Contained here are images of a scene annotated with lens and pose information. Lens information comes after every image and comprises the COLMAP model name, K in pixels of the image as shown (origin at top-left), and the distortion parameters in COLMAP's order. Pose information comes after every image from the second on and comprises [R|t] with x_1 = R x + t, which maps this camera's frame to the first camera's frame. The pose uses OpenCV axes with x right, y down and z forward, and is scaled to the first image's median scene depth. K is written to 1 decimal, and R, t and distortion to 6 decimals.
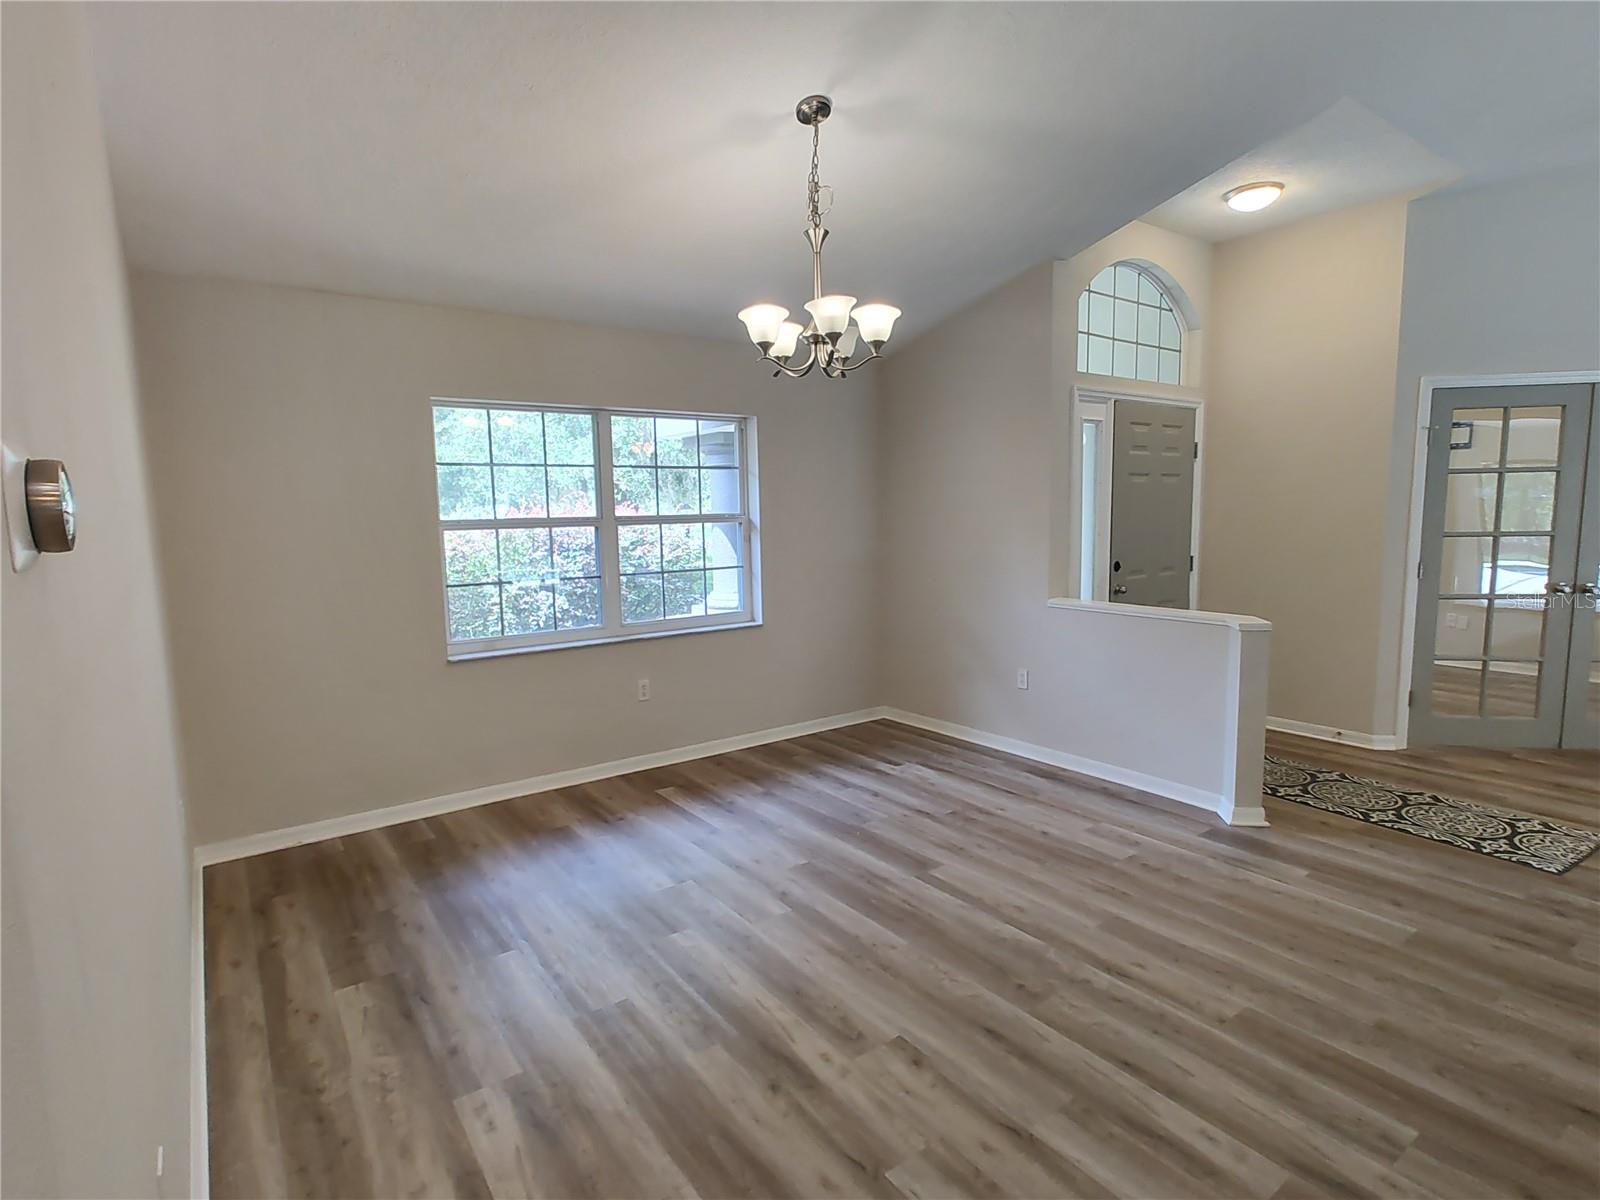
lens RADIAL K [[820.0, 0, 807.9], [0, 820.0, 598.9], [0, 0, 1]] dist [-0.006570, 0.010560]
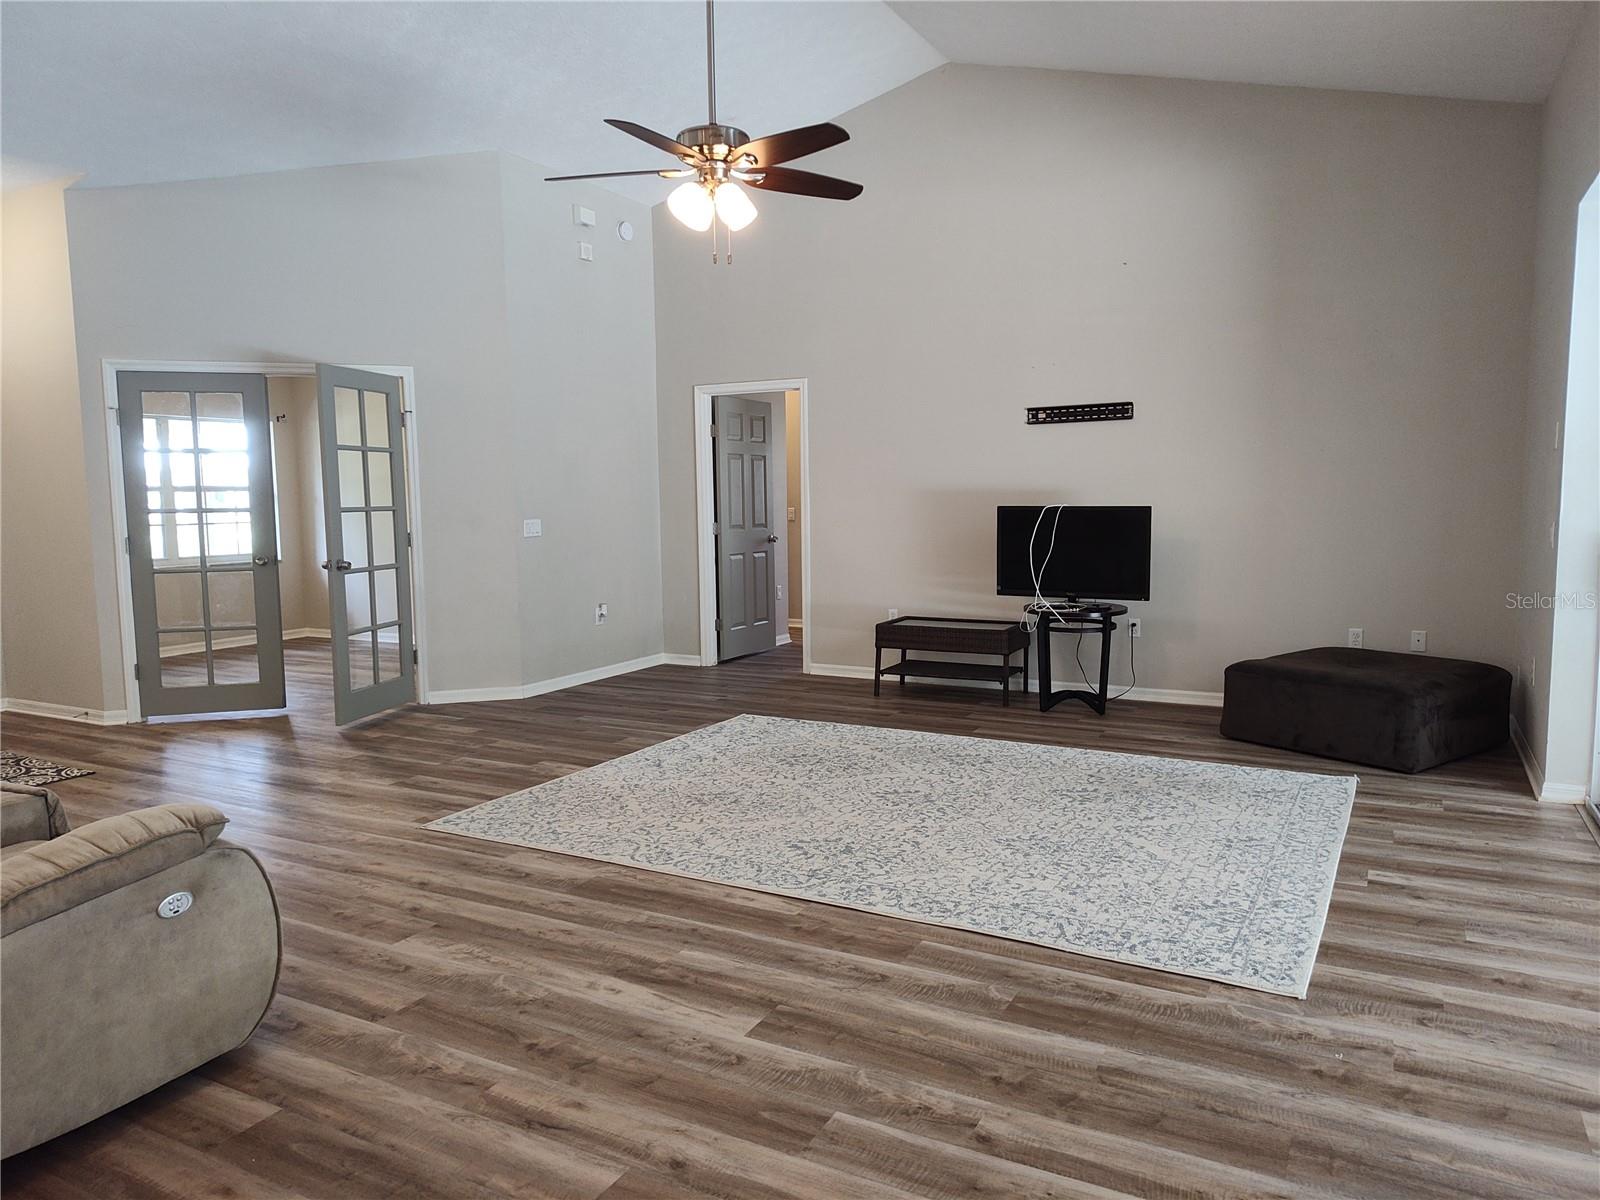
lens RADIAL K [[1075.5, 0, 833.1], [0, 1075.5, 596.1], [0, 0, 1]] dist [-0.004111, -0.012218]
pose [[0.887348, -0.034561, 0.459803, 0.907811], [0.044143, 0.998974, -0.010101, 0.080295], [-0.458982, 0.029260, 0.887964, -0.594343]]
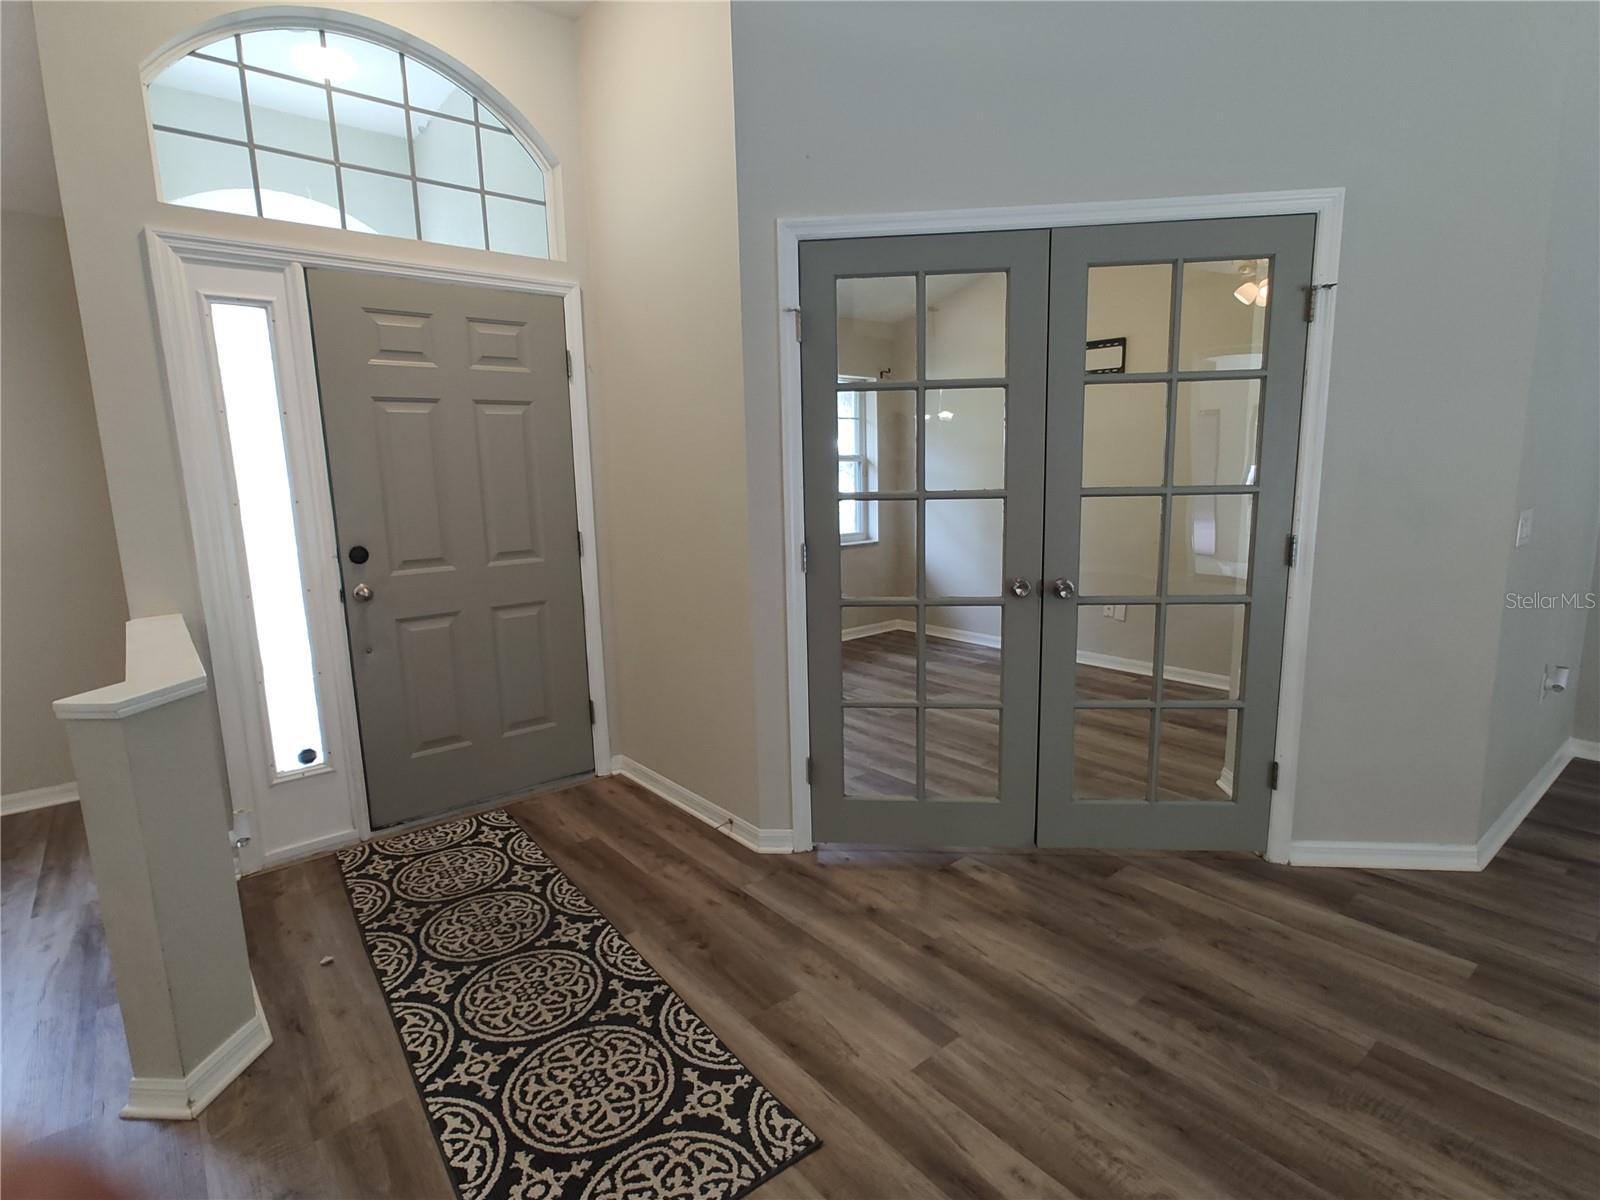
lens RADIAL K [[820.0, 0, 798.5], [0, 820.0, 604.7], [0, 0, 1]] dist [-0.006570, 0.010560]
pose [[0.998348, -0.015698, 0.055262, 0.706105], [0.012791, 0.998536, 0.052558, -0.032818], [-0.056006, -0.051764, 0.997088, 0.409332]]
